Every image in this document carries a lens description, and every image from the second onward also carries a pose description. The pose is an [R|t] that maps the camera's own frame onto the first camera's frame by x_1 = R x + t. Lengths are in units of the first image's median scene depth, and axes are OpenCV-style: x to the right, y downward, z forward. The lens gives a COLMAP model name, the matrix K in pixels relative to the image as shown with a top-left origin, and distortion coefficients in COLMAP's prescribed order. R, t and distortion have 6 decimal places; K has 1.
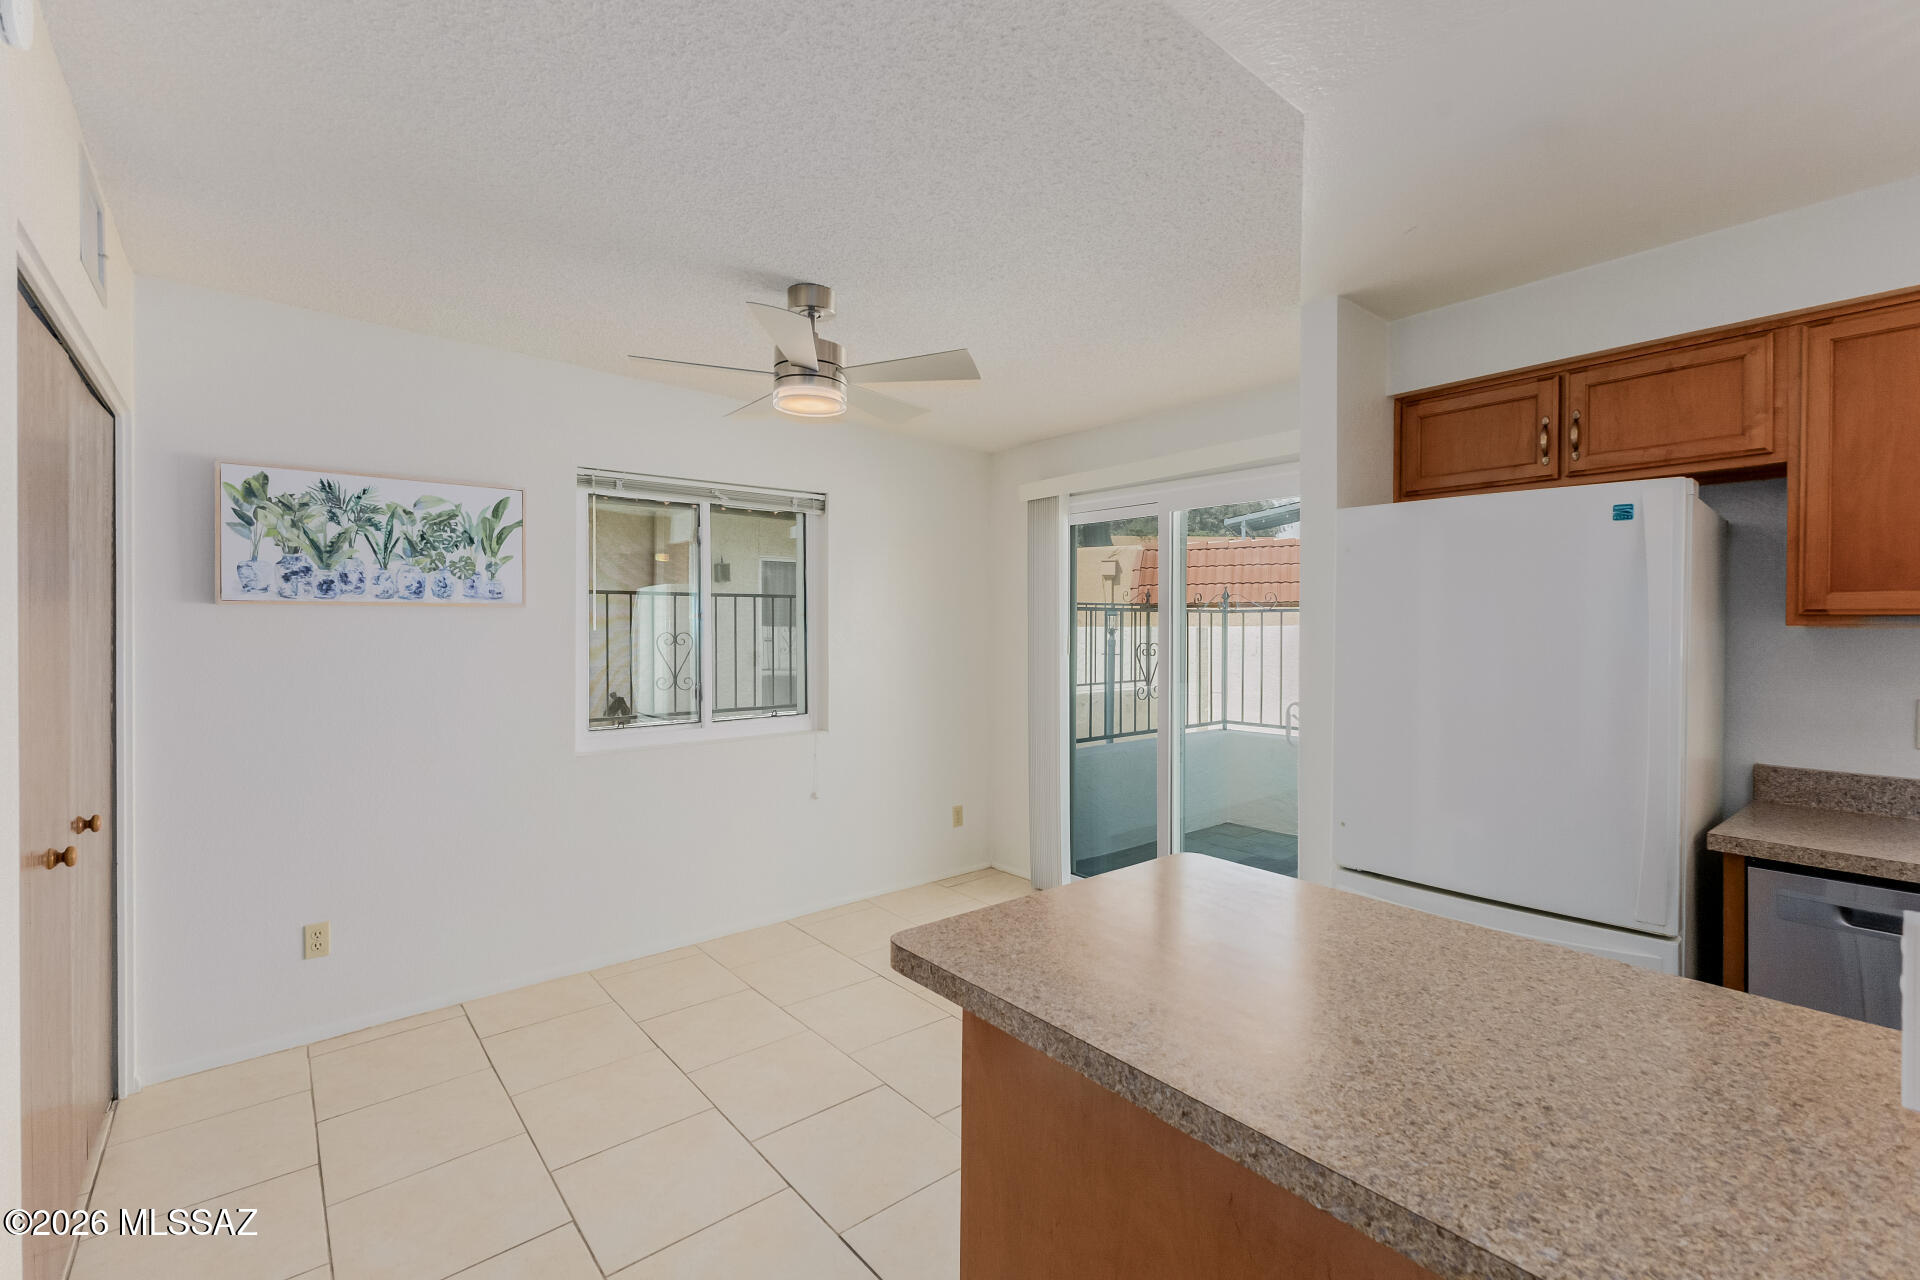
lens RADIAL K [[833.2, 0, 953.5], [0, 833.2, 637.2], [0, 0, 1]] dist [0.009298, -0.003071]
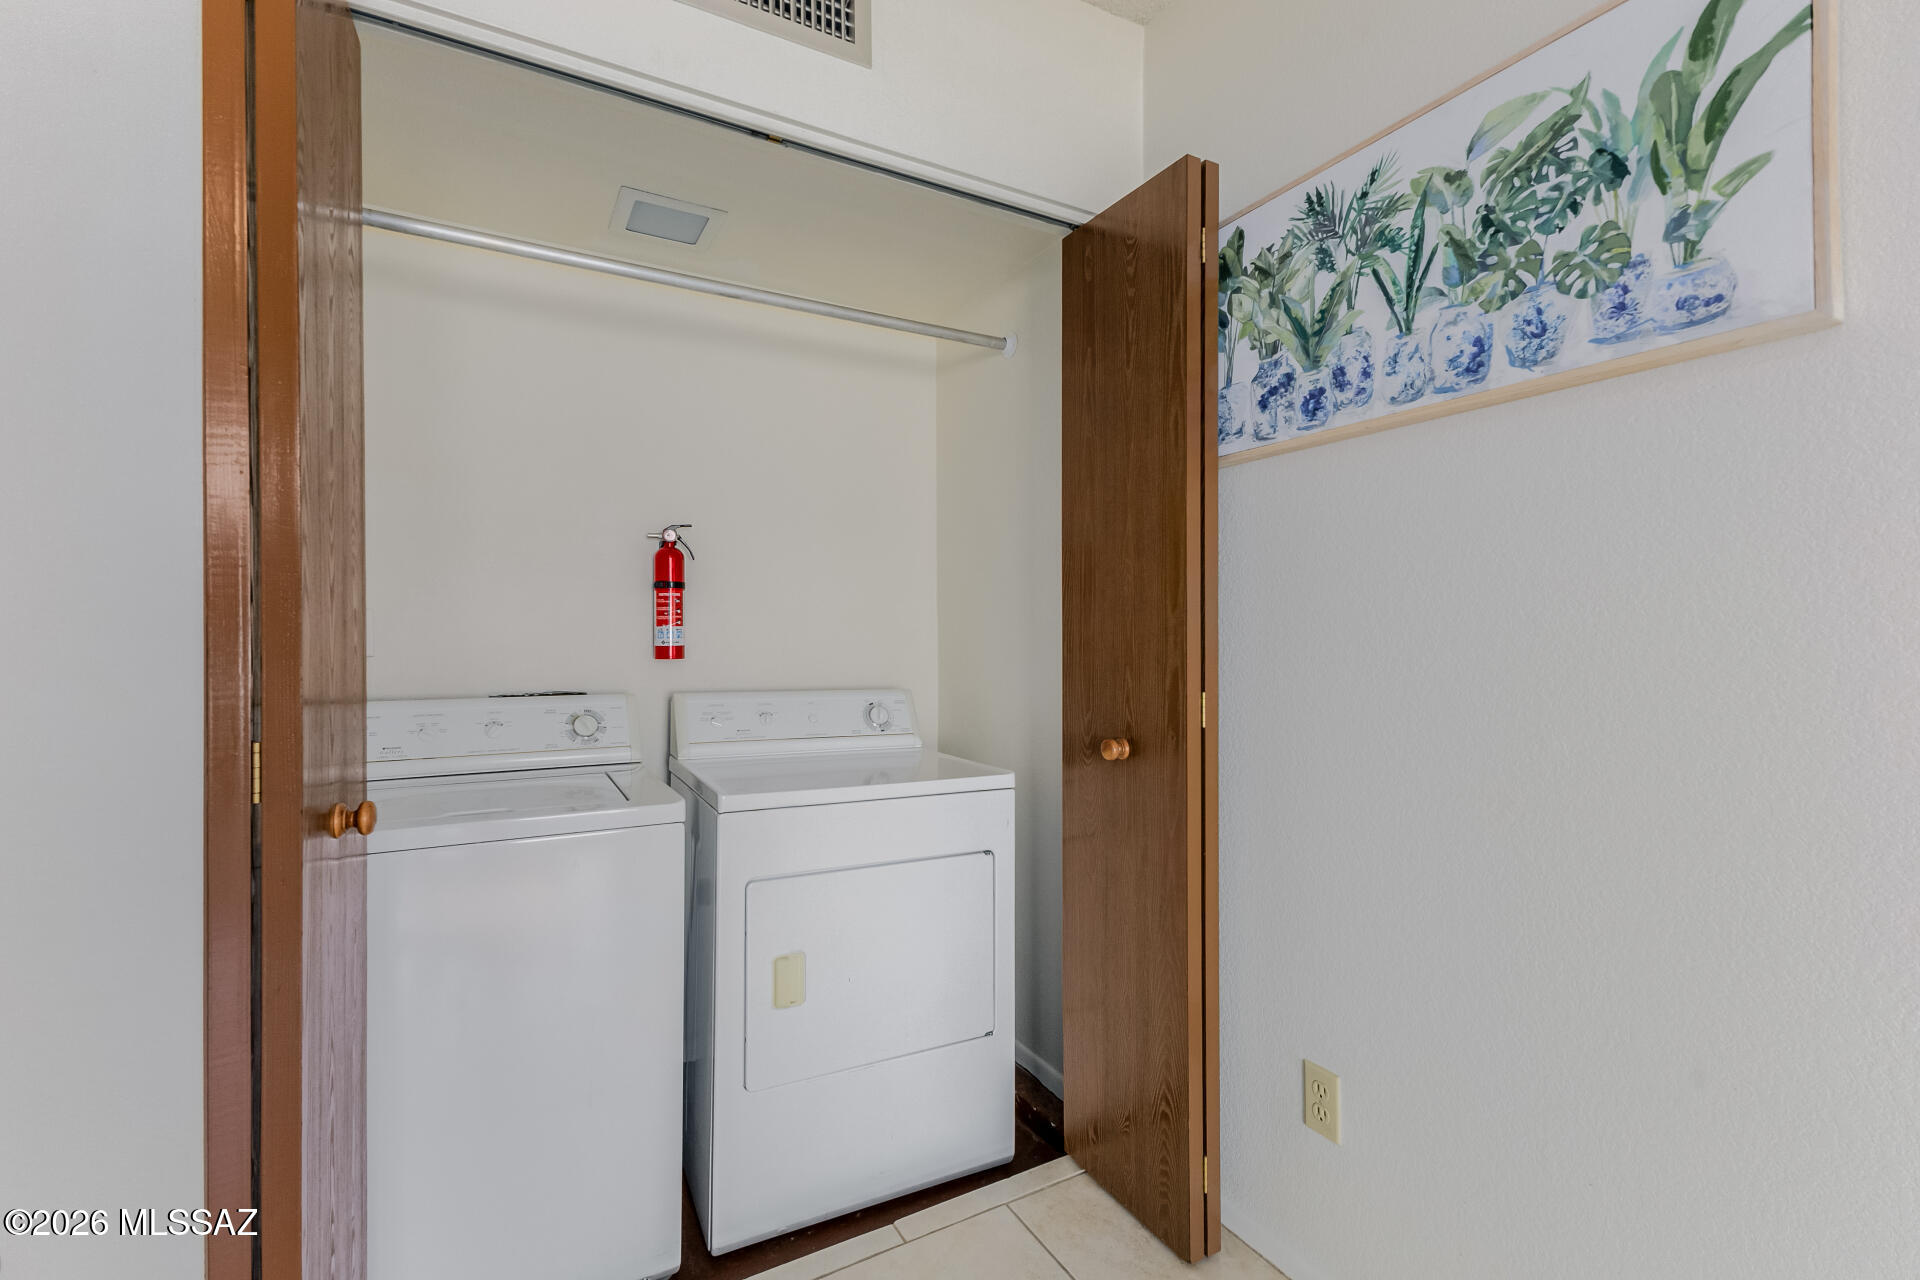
lens RADIAL K [[833.2, 0, 957.4], [0, 833.2, 631.3], [0, 0, 1]] dist [0.009298, -0.003071]
pose [[-0.206790, 0.000064, -0.978385, -0.209474], [-0.007360, 0.999972, 0.001621, 0.074249], [0.978358, 0.007536, -0.206784, 0.868349]]
